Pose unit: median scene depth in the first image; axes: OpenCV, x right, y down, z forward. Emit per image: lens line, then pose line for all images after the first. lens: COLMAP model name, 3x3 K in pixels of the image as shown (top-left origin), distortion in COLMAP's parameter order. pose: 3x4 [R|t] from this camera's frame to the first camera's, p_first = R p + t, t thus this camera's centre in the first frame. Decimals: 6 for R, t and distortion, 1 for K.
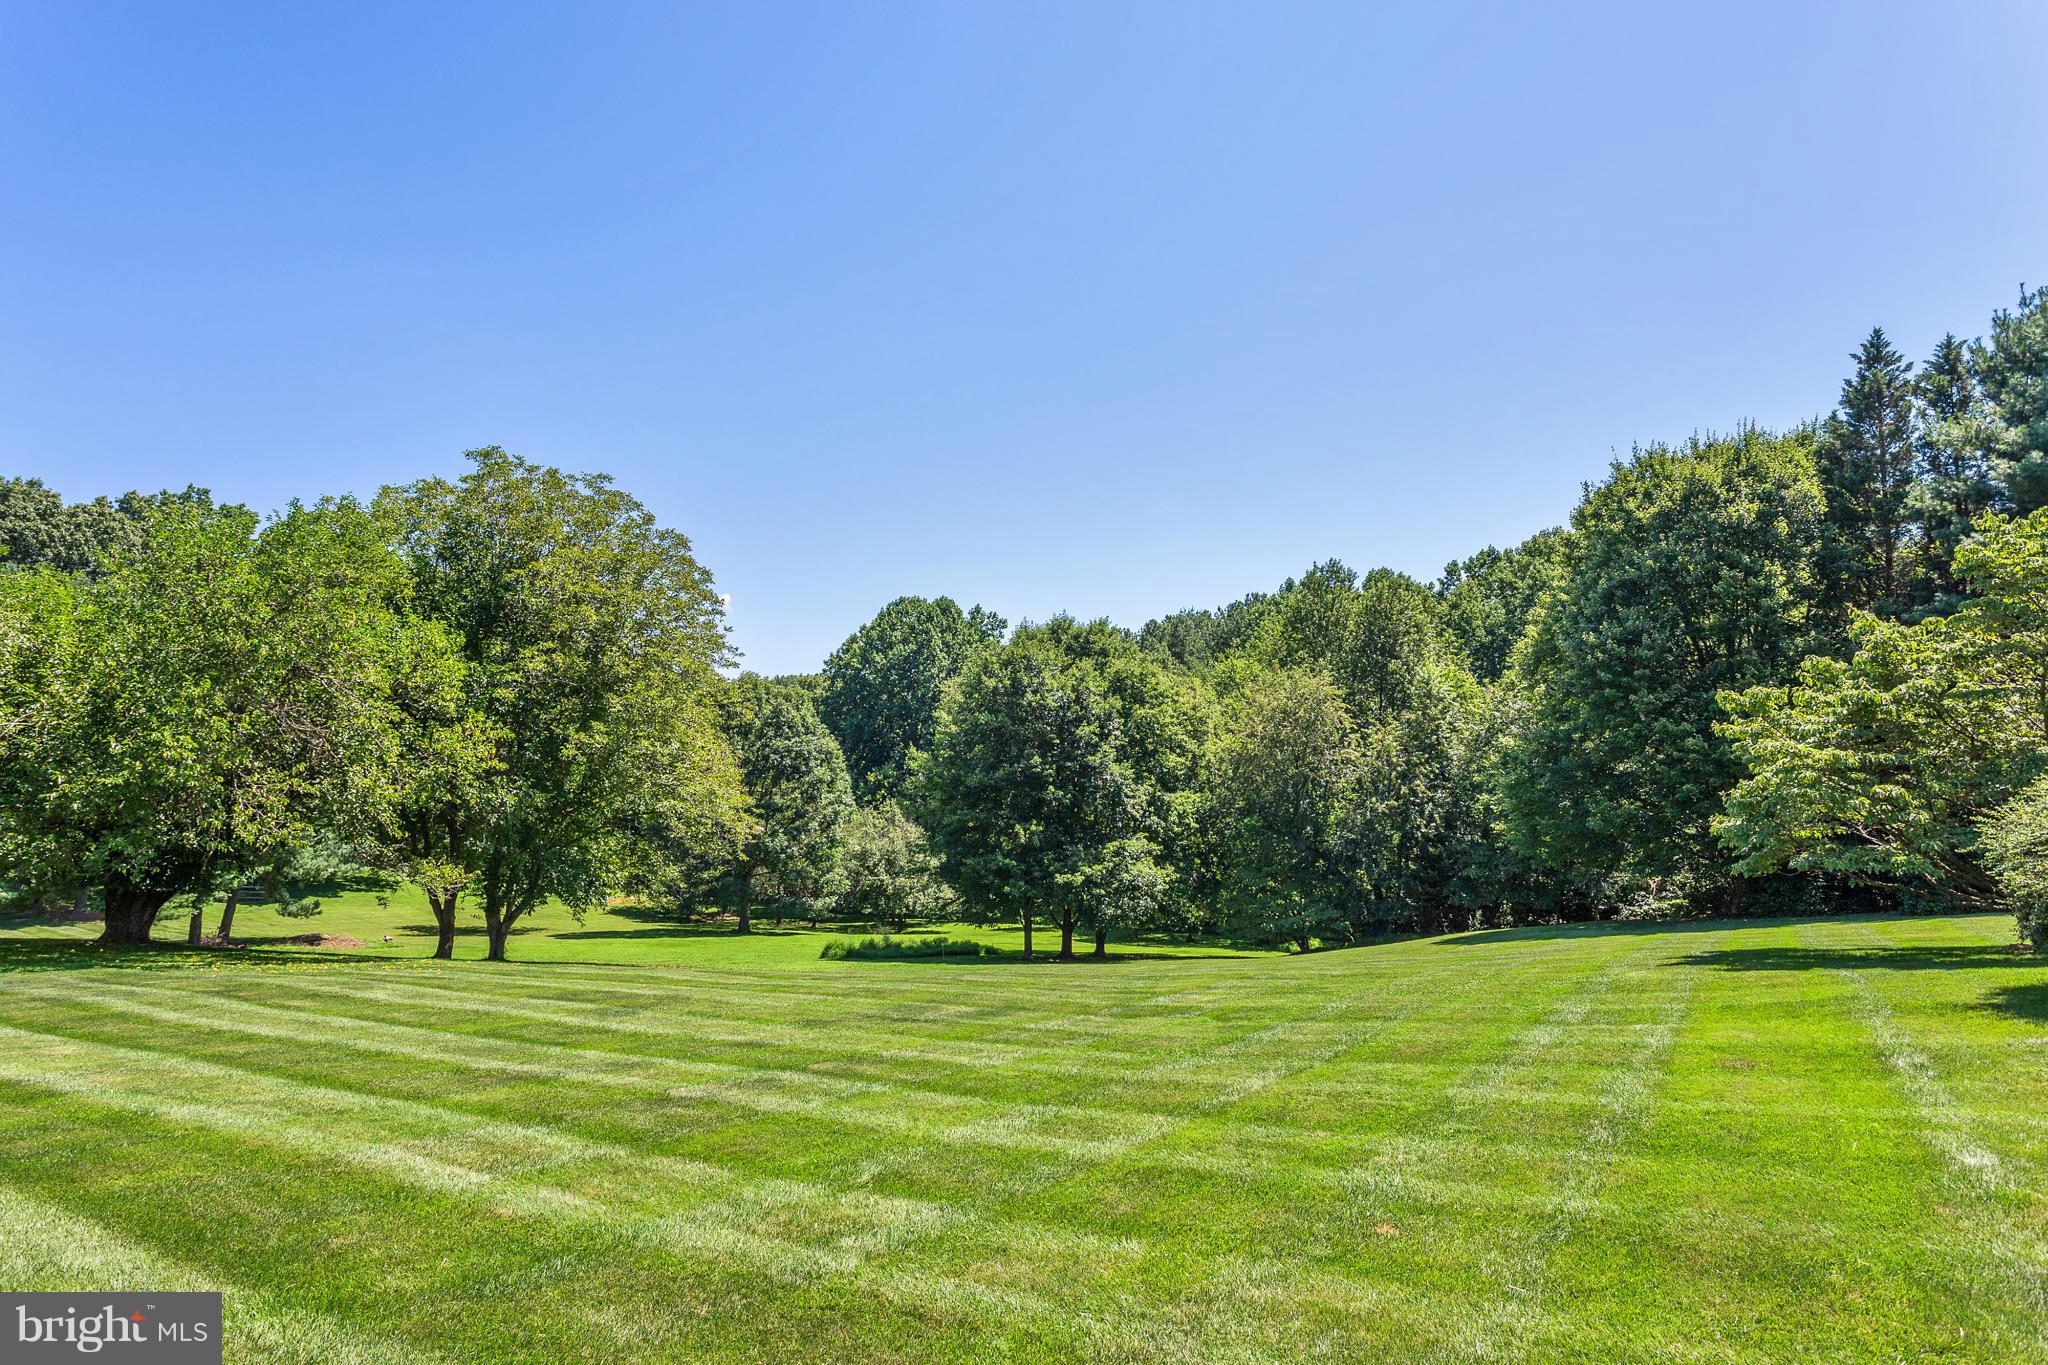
lens RADIAL K [[1198.2, 0, 993.4], [0, 1198.2, 679.6], [0, 0, 1]] dist [-0.024117, 0.066149]
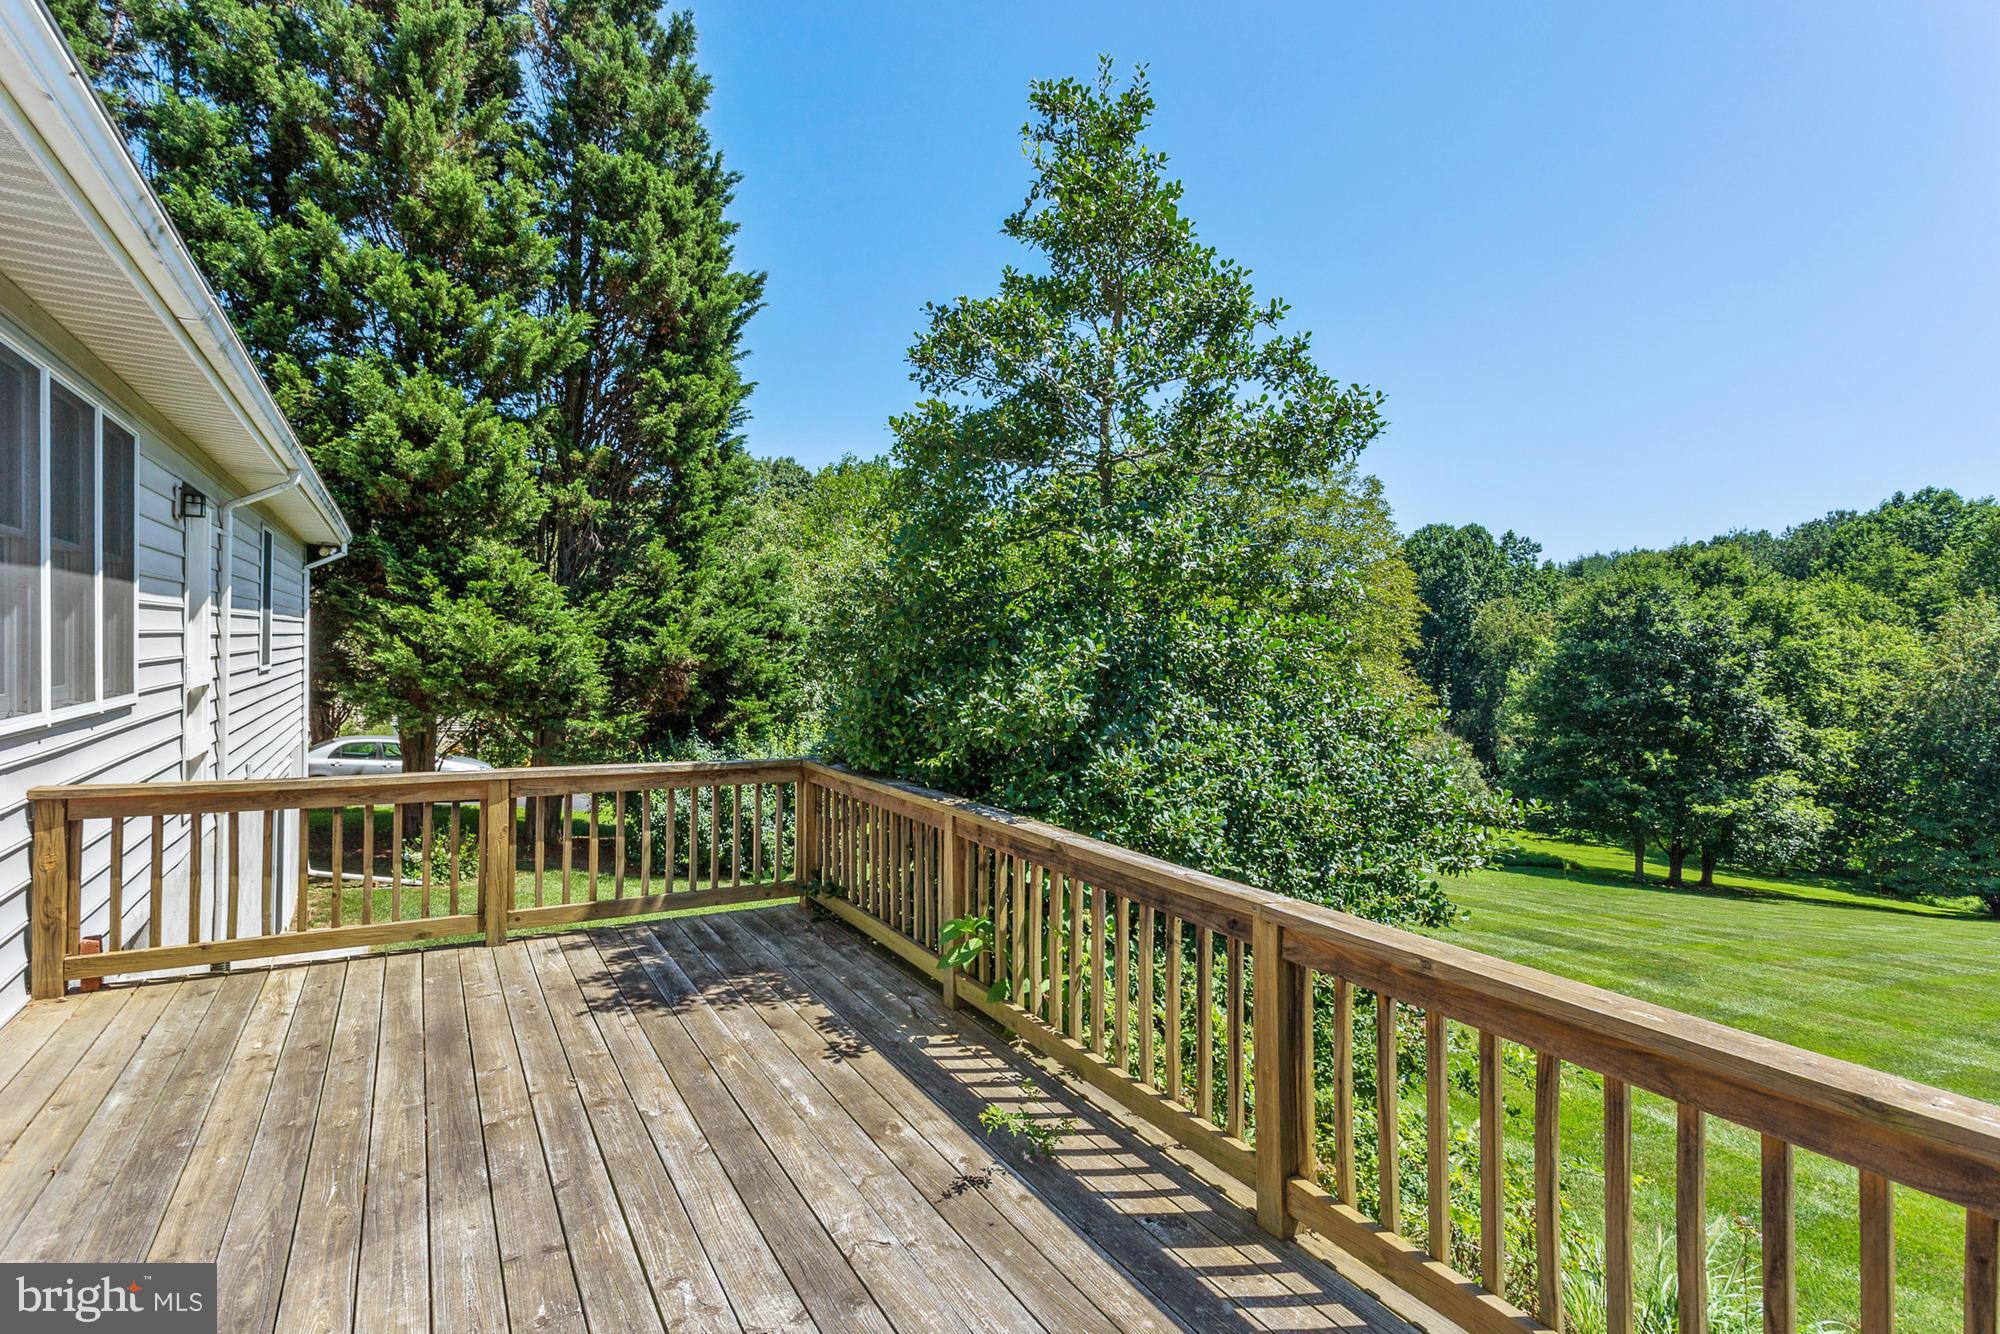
lens RADIAL K [[1011.8, 0, 997.4], [0, 1011.8, 649.7], [0, 0, 1]] dist [-0.015400, 0.036172]
pose [[0.894839, 0.032647, -0.445194, -0.079434], [-0.009562, 0.998495, 0.054000, -0.005409], [0.446287, -0.044064, 0.893804, -0.006300]]
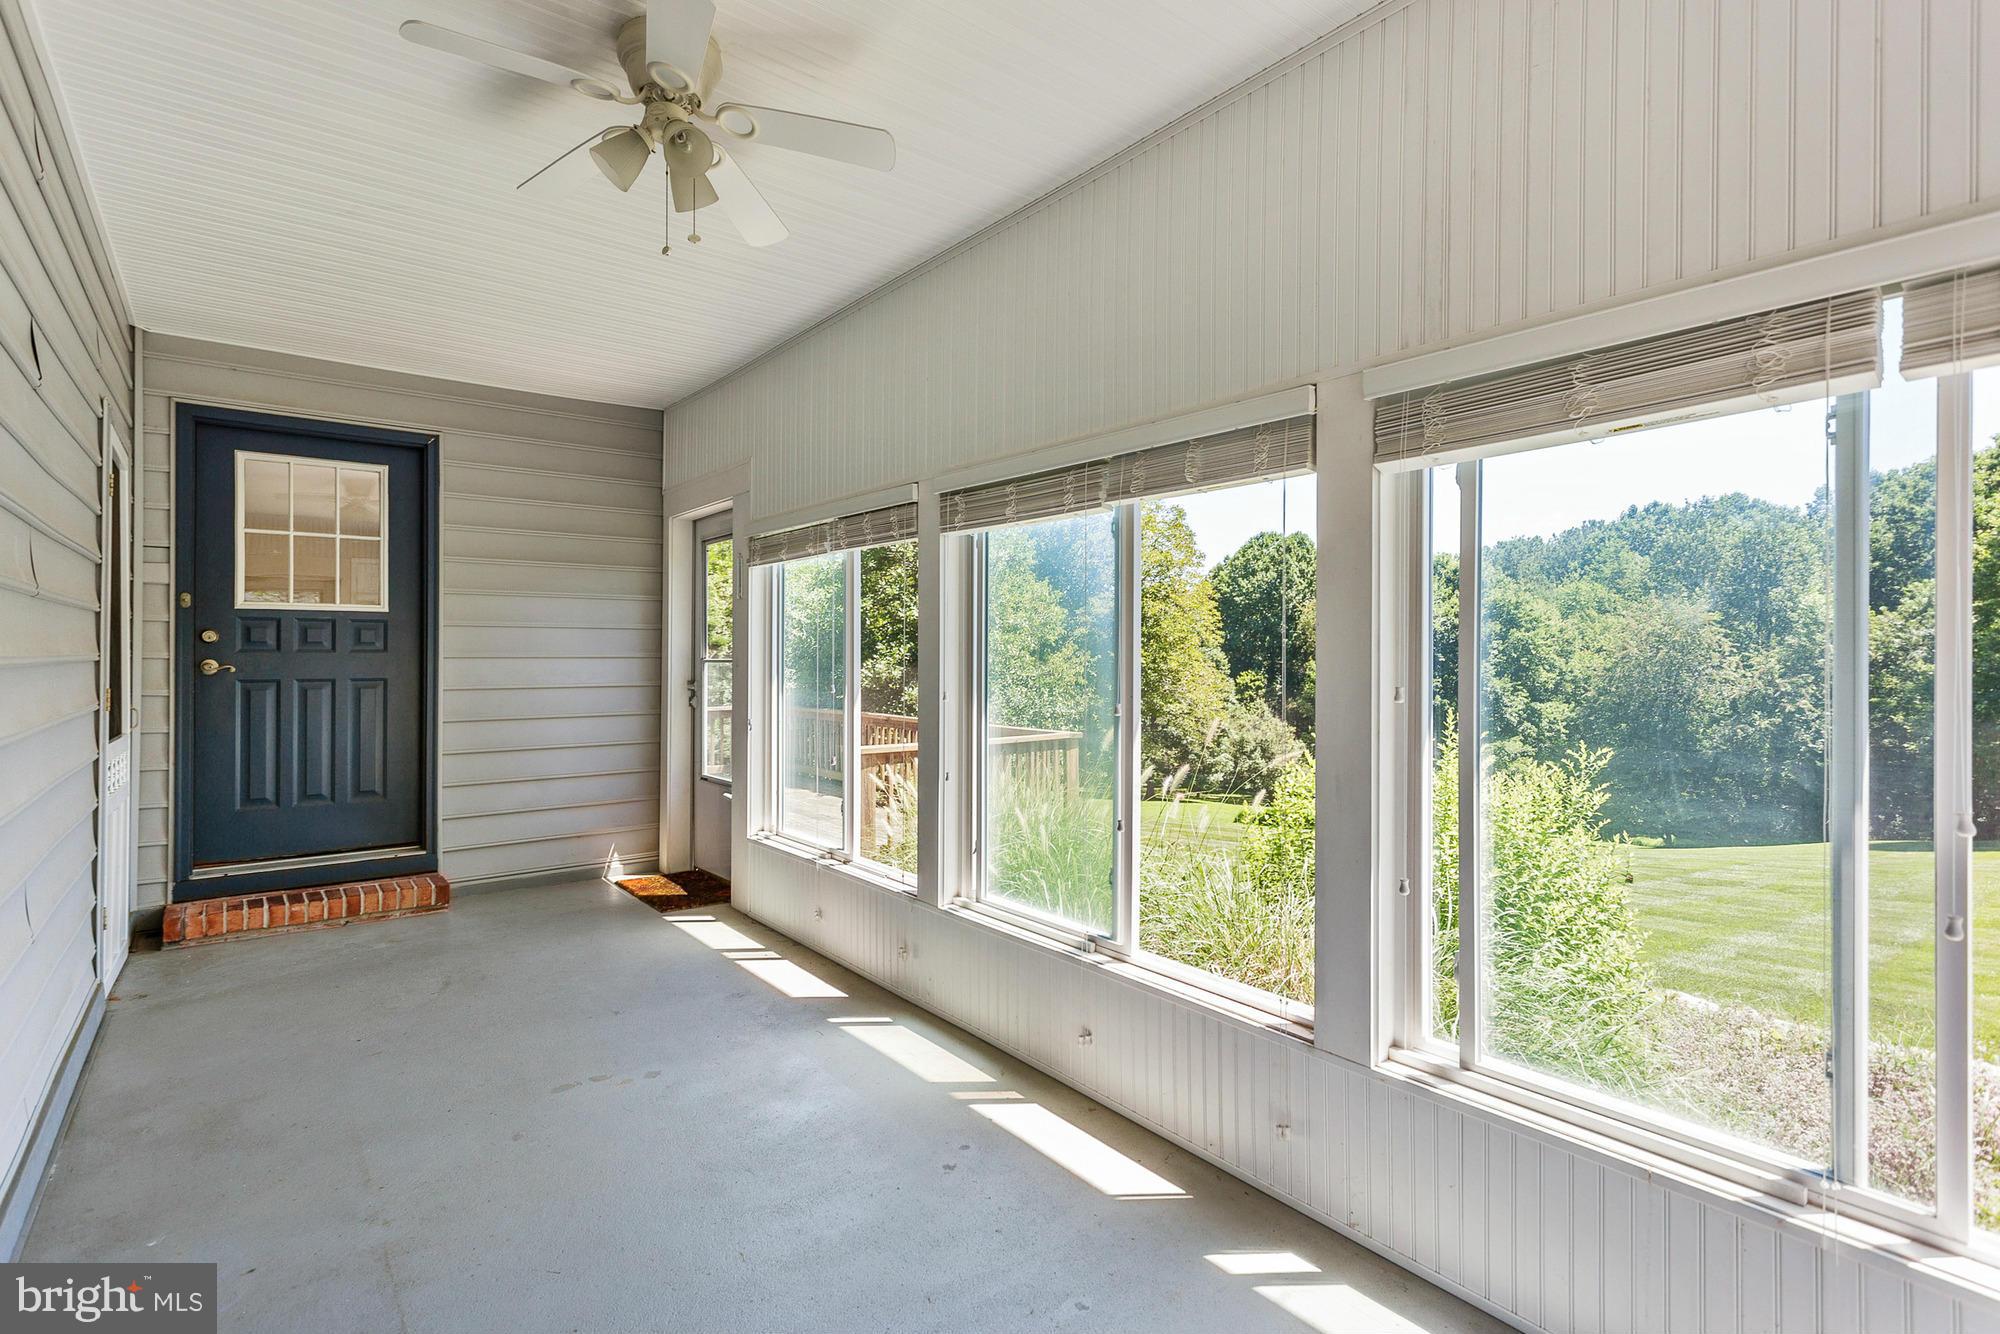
lens RADIAL K [[957.9, 0, 983.3], [0, 957.9, 648.5], [0, 0, 1]] dist [-0.014337, -0.000338]
pose [[0.939893, 0.013008, -0.341222, -0.049565], [0.004538, 0.998710, 0.050574, -0.008952], [0.341440, -0.049083, 0.938621, -0.064693]]
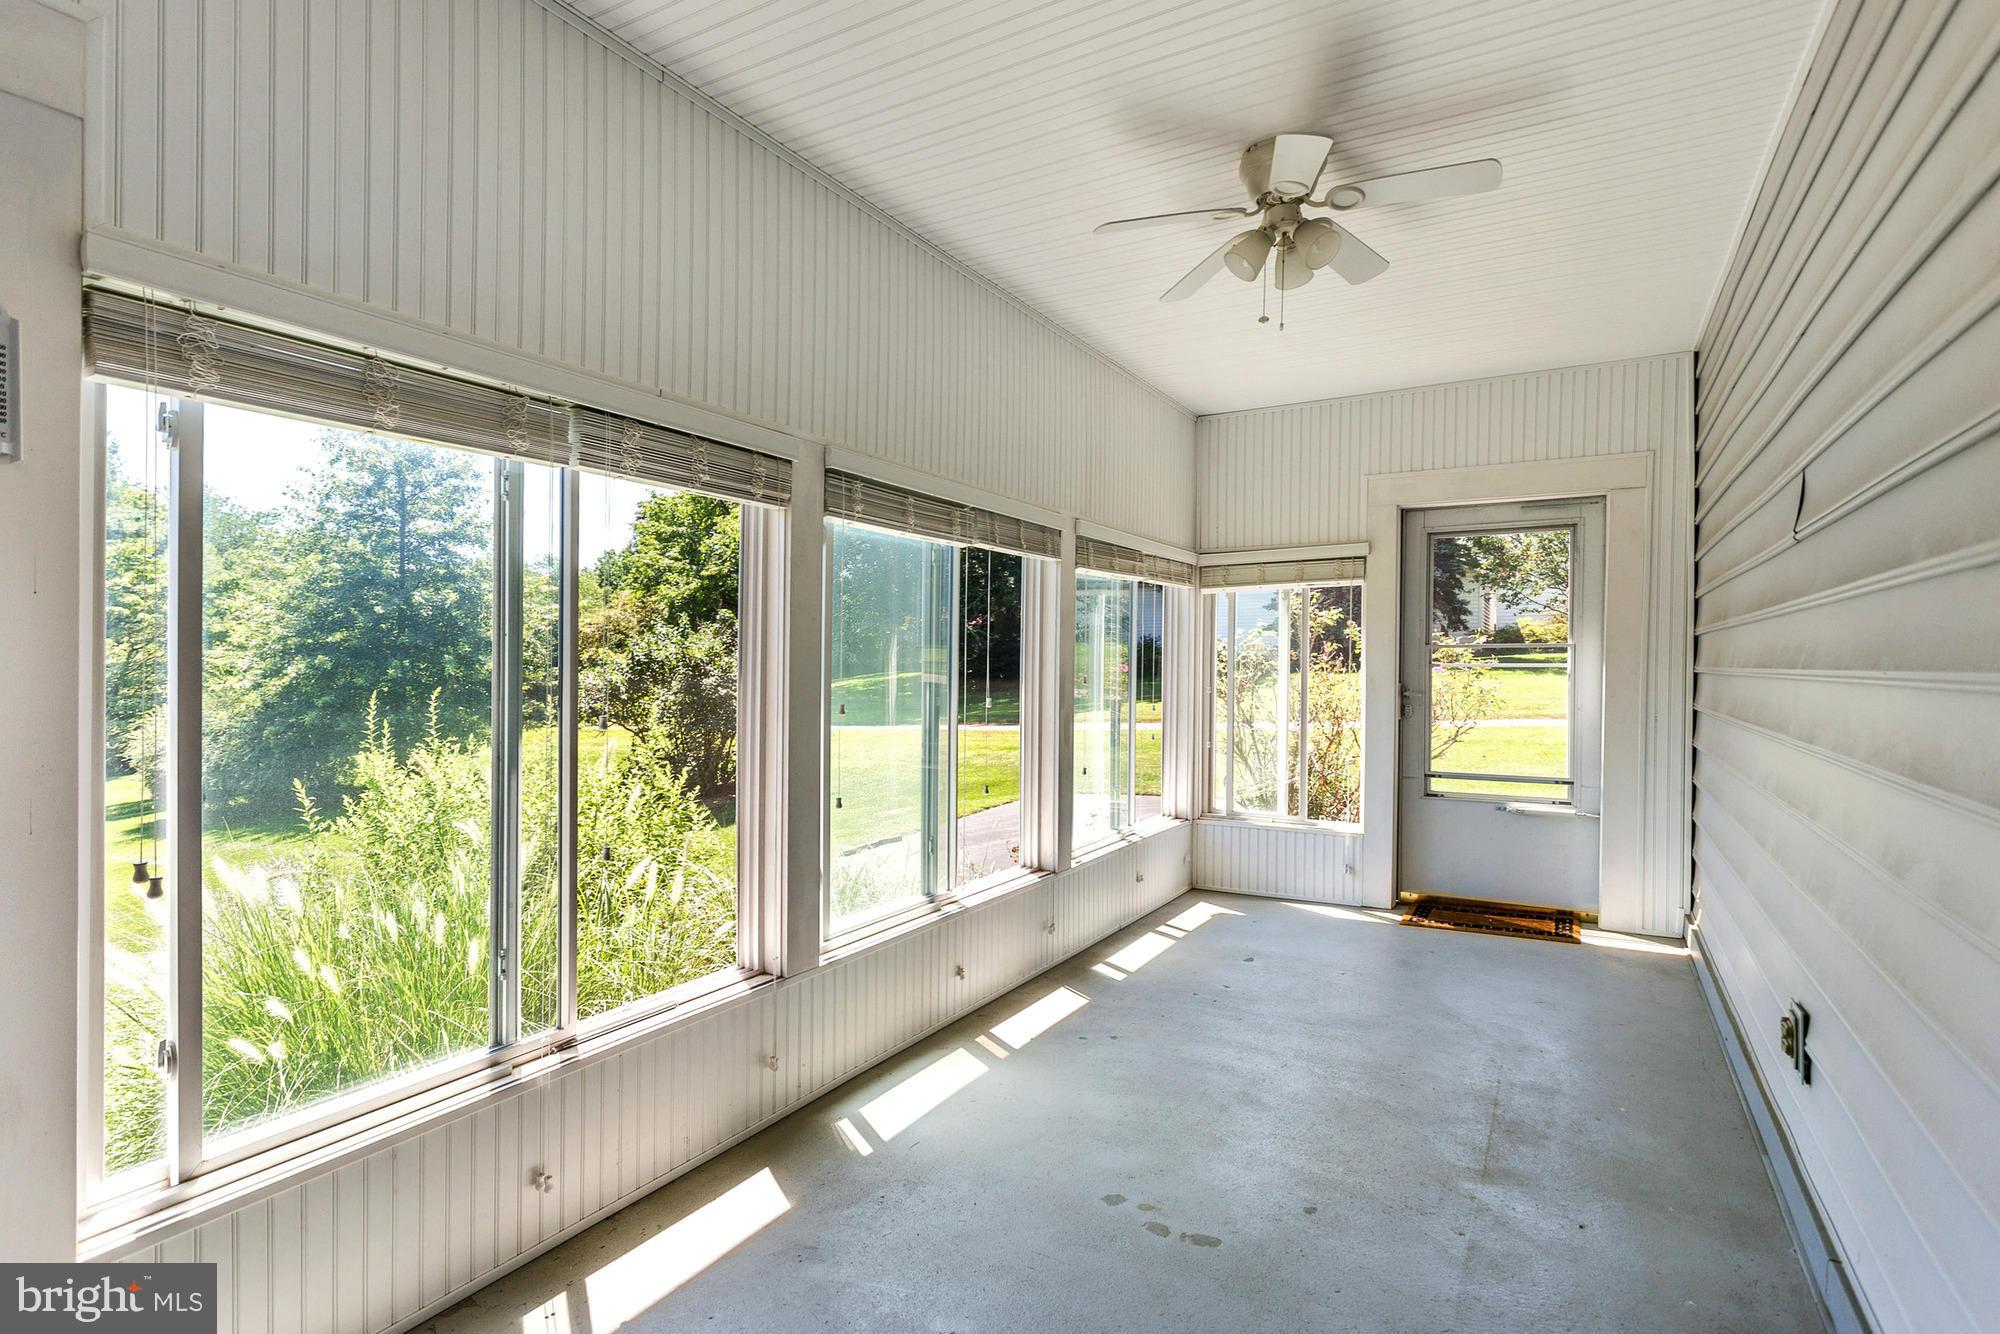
lens RADIAL K [[1011.8, 0, 997.4], [0, 1011.8, 649.7], [0, 0, 1]] dist [-0.015400, 0.036172]
pose [[-0.036561, 0.018121, 0.999167, -1.292085], [-0.061213, 0.997917, -0.020338, 0.046106], [-0.997455, -0.061906, -0.035375, 0.724248]]
